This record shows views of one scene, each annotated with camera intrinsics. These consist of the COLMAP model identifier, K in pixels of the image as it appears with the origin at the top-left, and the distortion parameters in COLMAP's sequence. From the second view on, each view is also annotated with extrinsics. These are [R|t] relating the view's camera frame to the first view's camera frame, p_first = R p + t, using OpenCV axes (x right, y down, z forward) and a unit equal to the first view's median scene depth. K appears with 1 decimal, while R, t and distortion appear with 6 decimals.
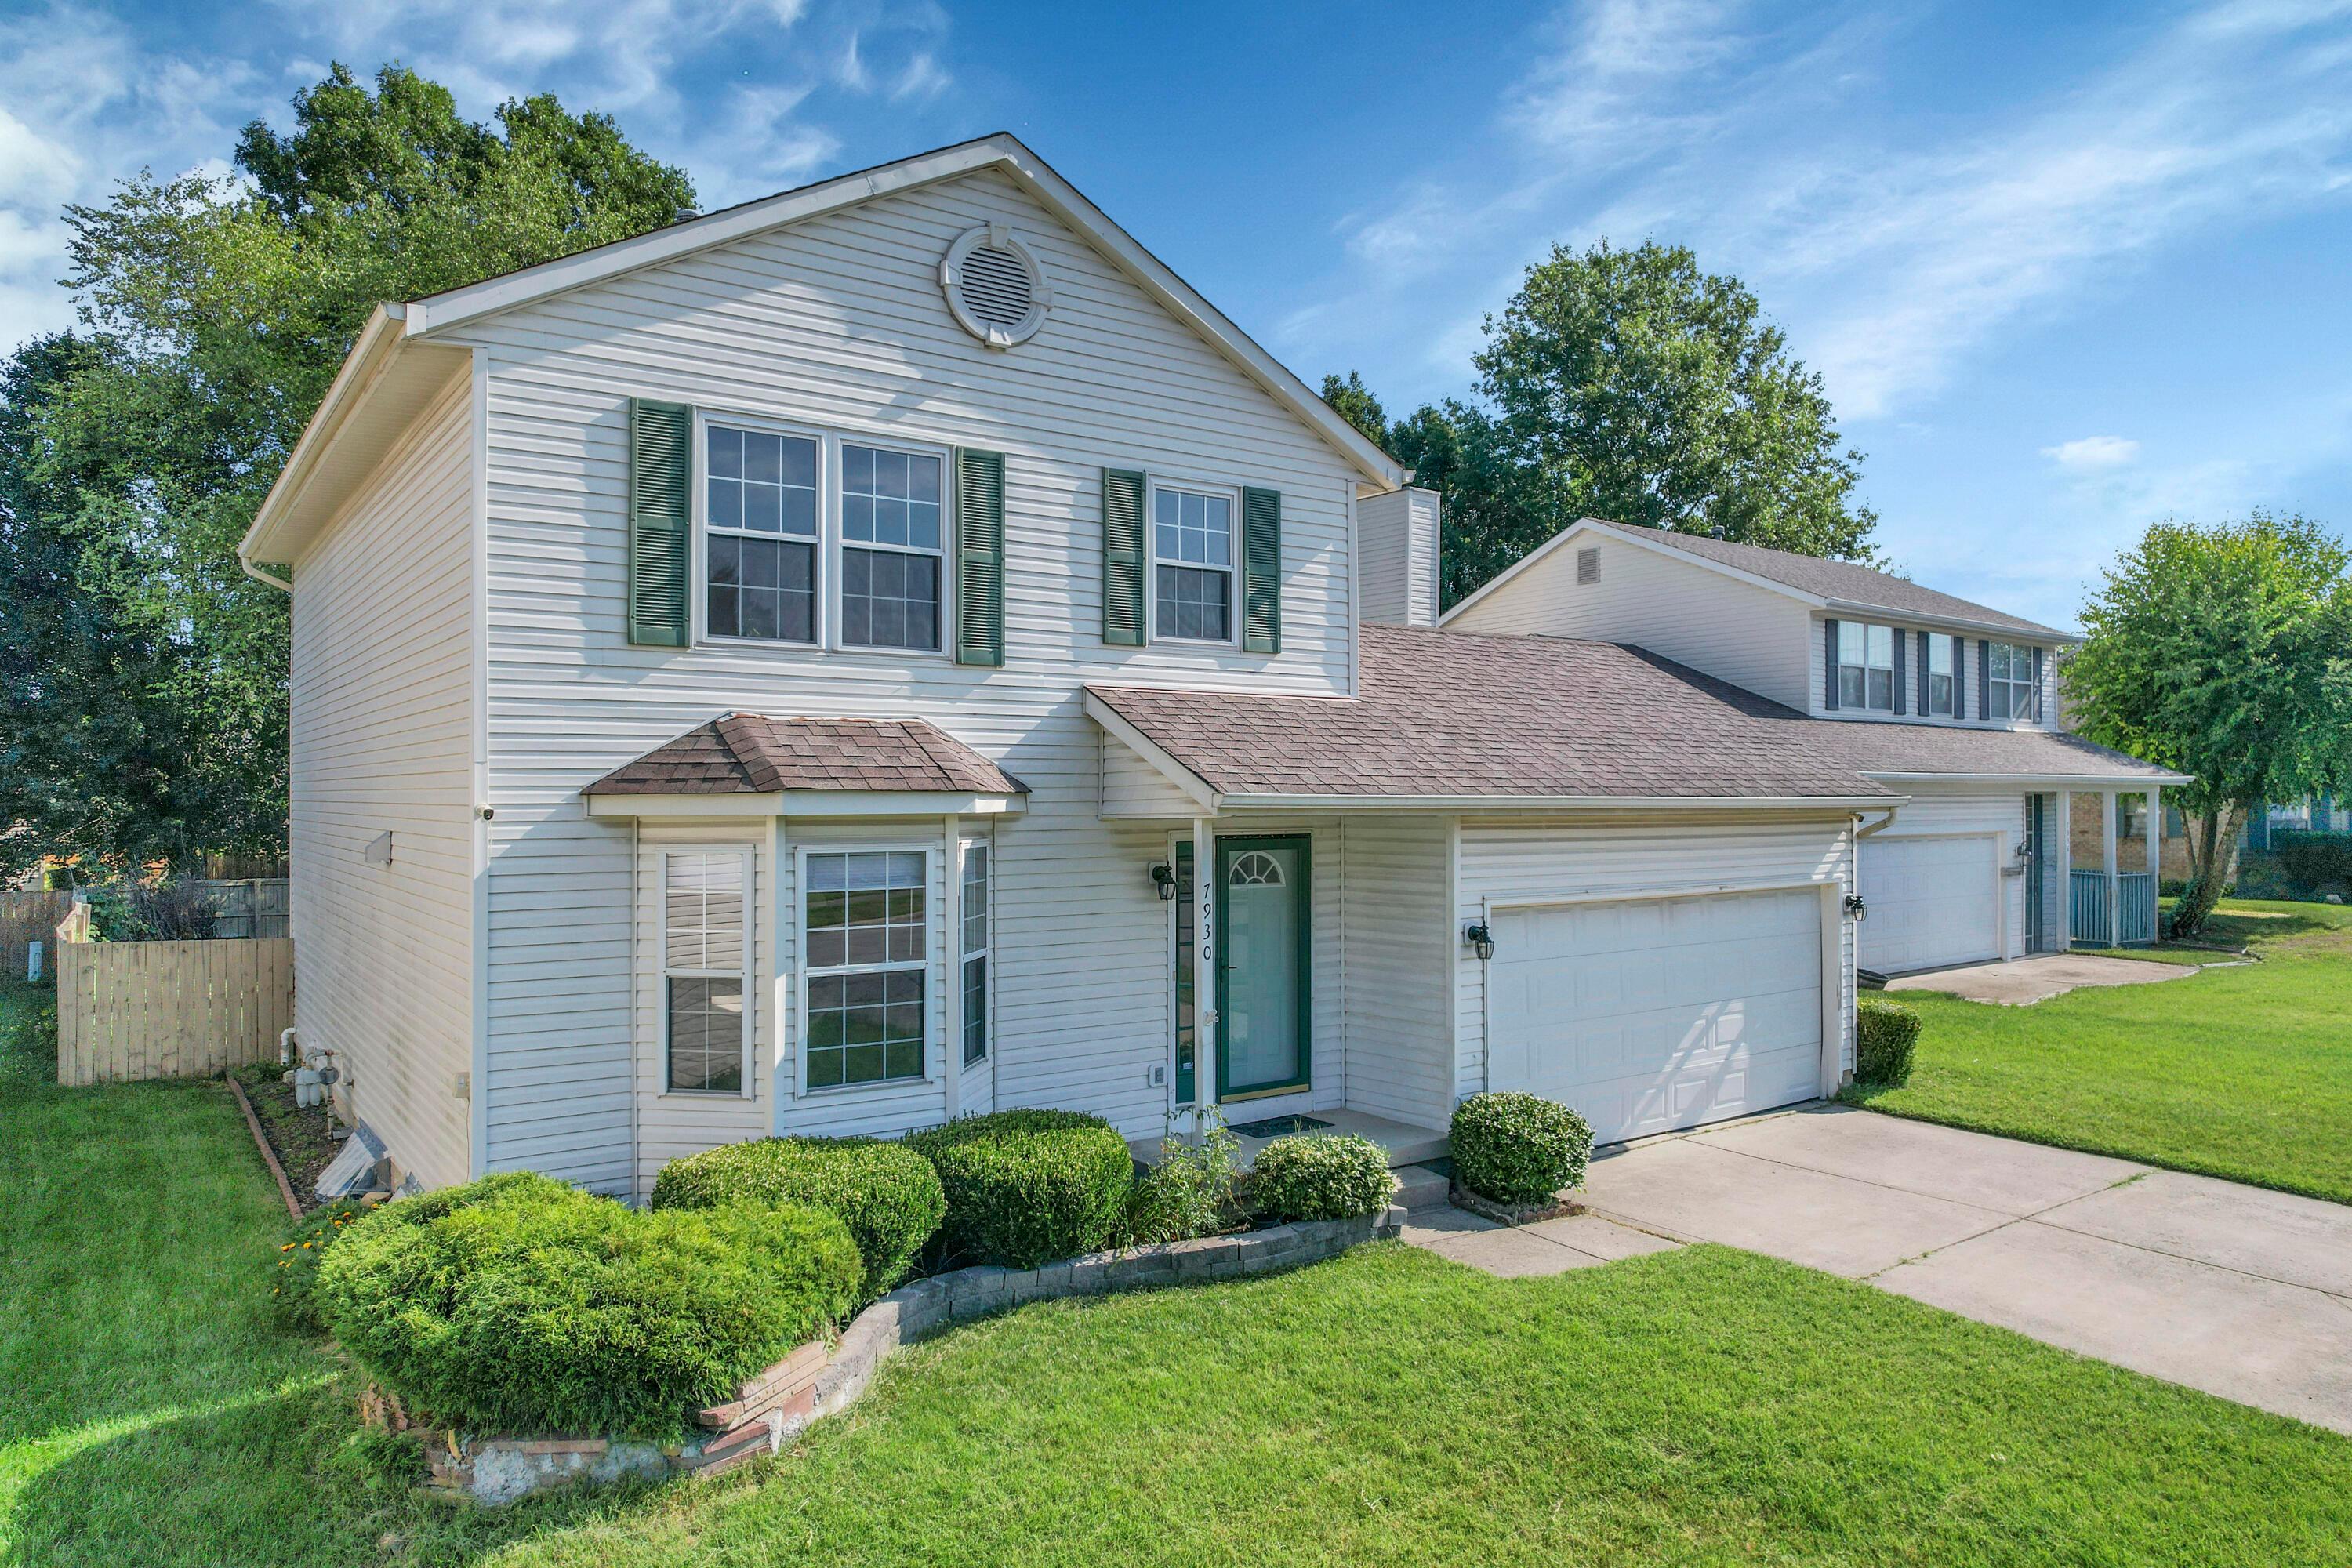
lens RADIAL K [[1500.6, 0, 1184.8], [0, 1500.6, 783.7], [0, 0, 1]] dist [-0.025301, 0.001215]
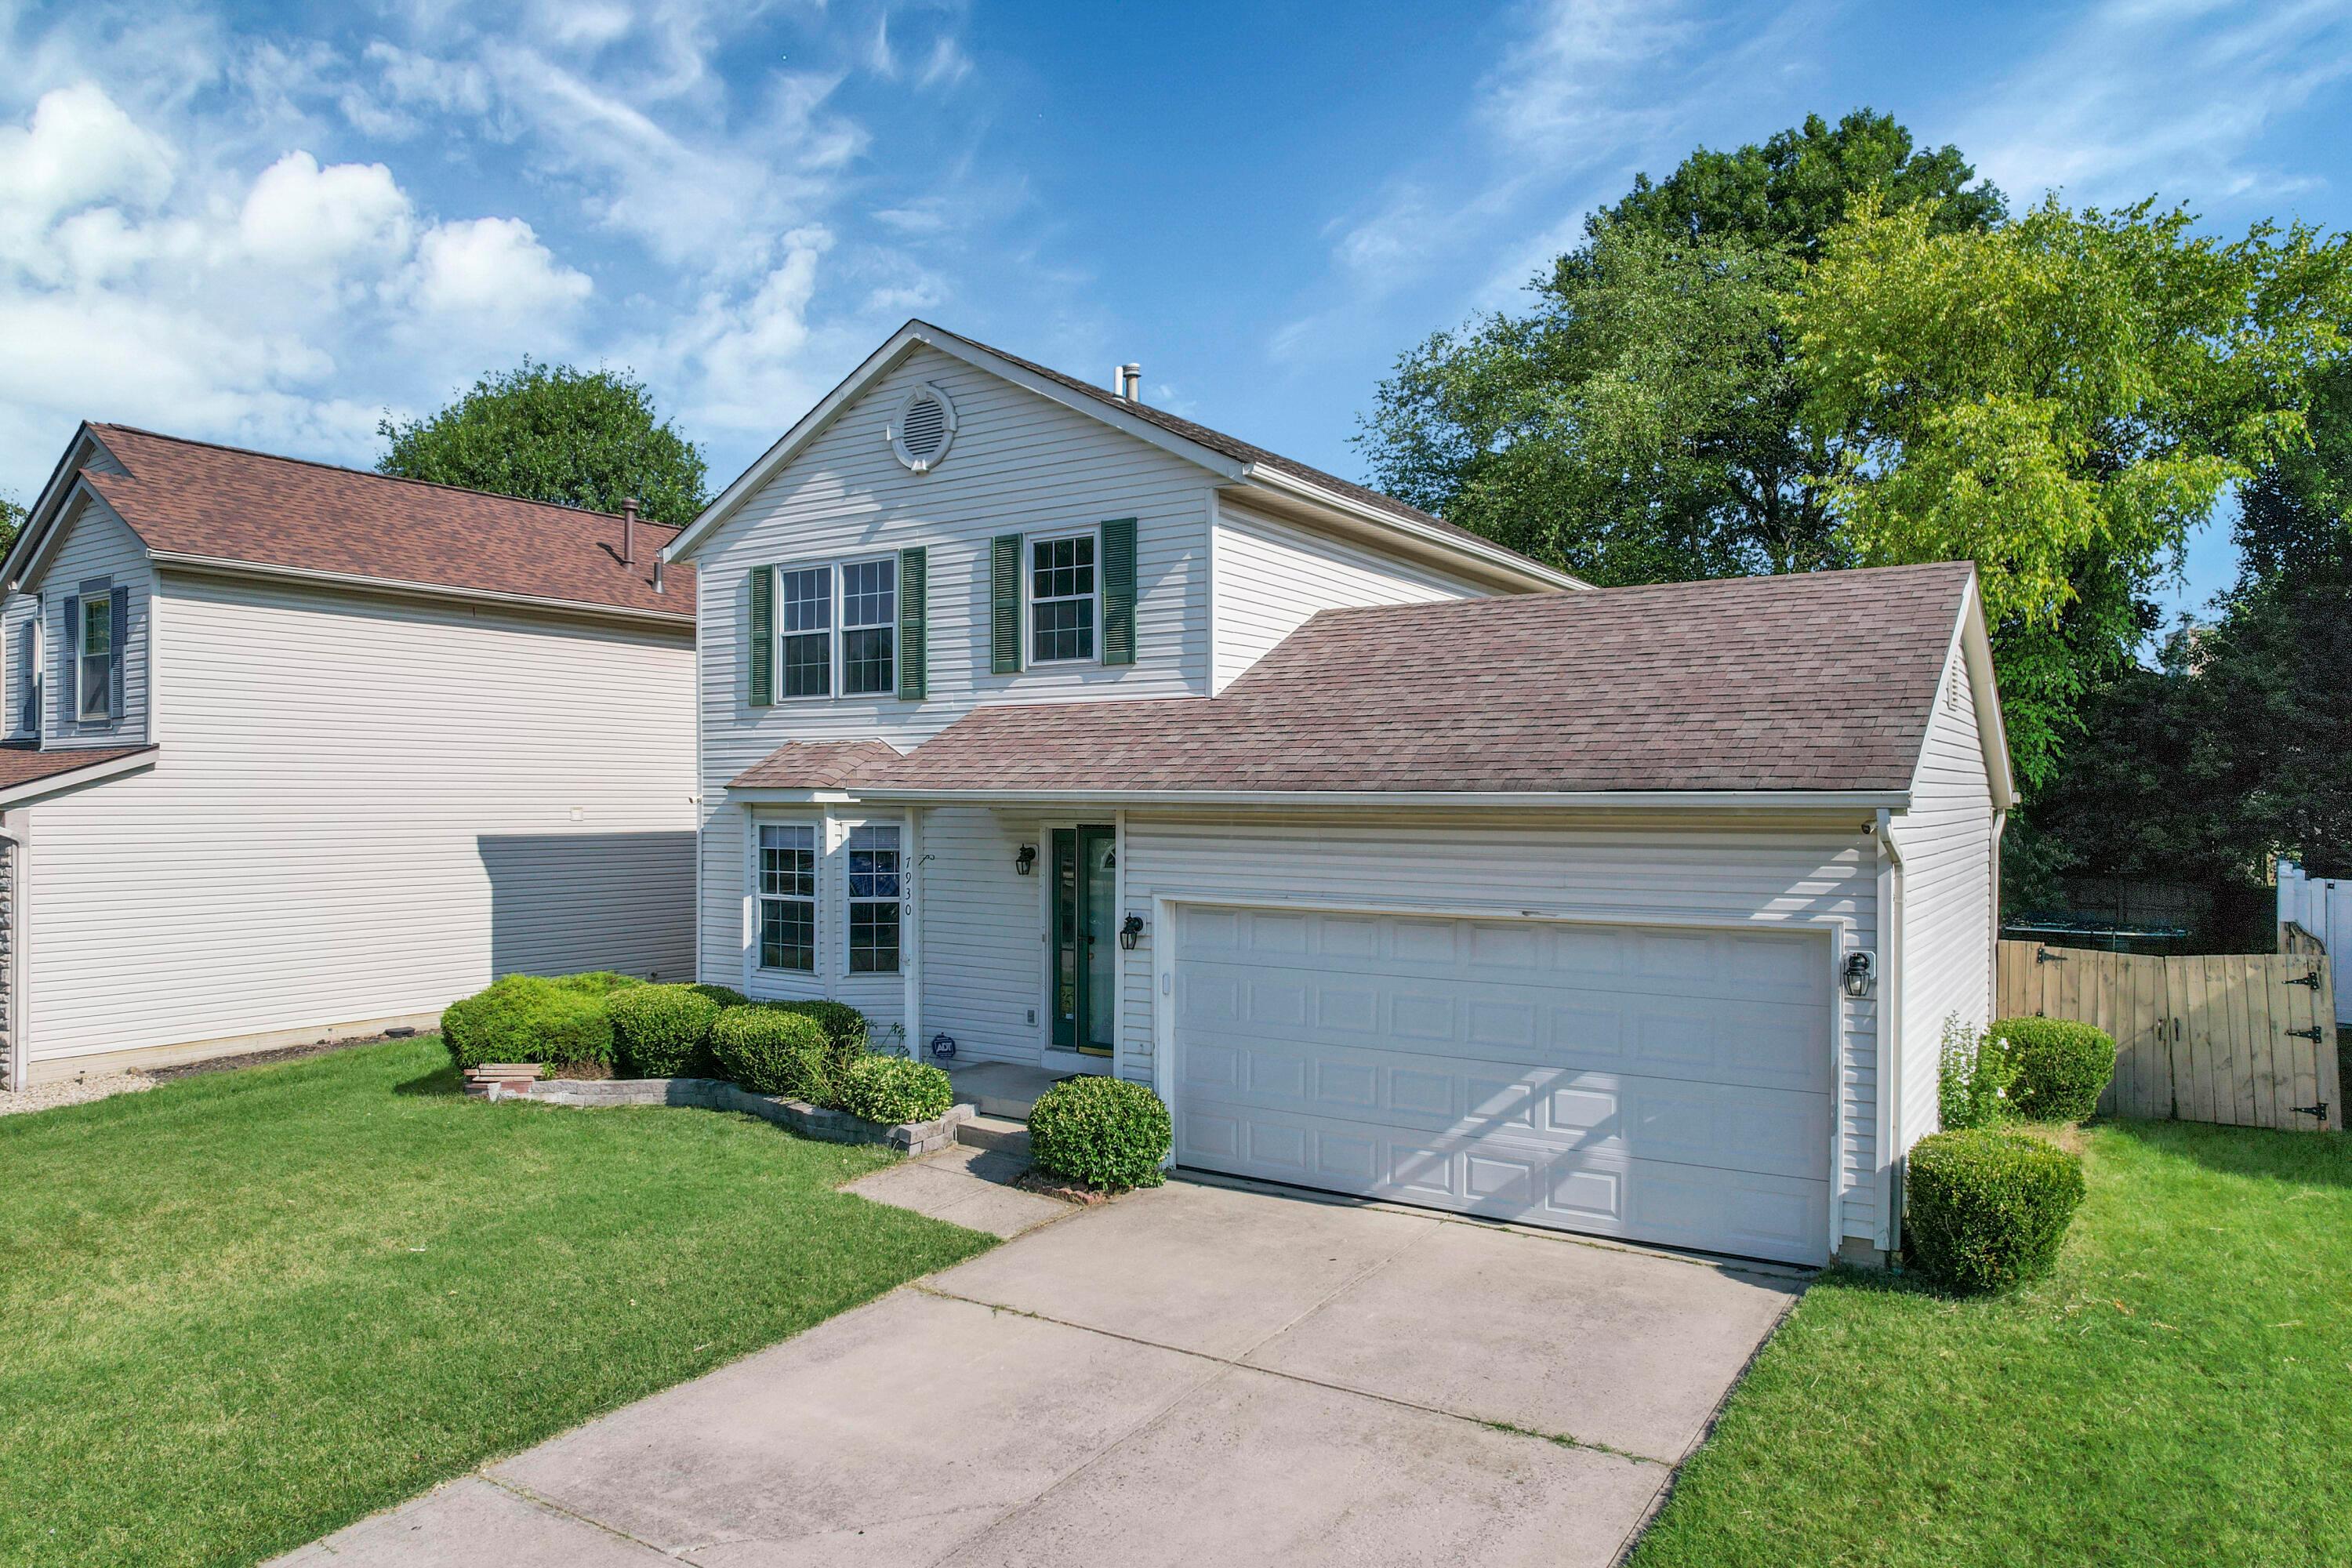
lens RADIAL K [[1500.6, 0, 1189.5], [0, 1500.6, 786.9], [0, 0, 1]] dist [-0.025301, 0.001215]
pose [[0.358612, -0.004010, -0.933478, 1.270340], [0.006355, 0.999978, -0.001854, 0.008392], [0.933465, -0.005267, 0.358630, 0.725812]]
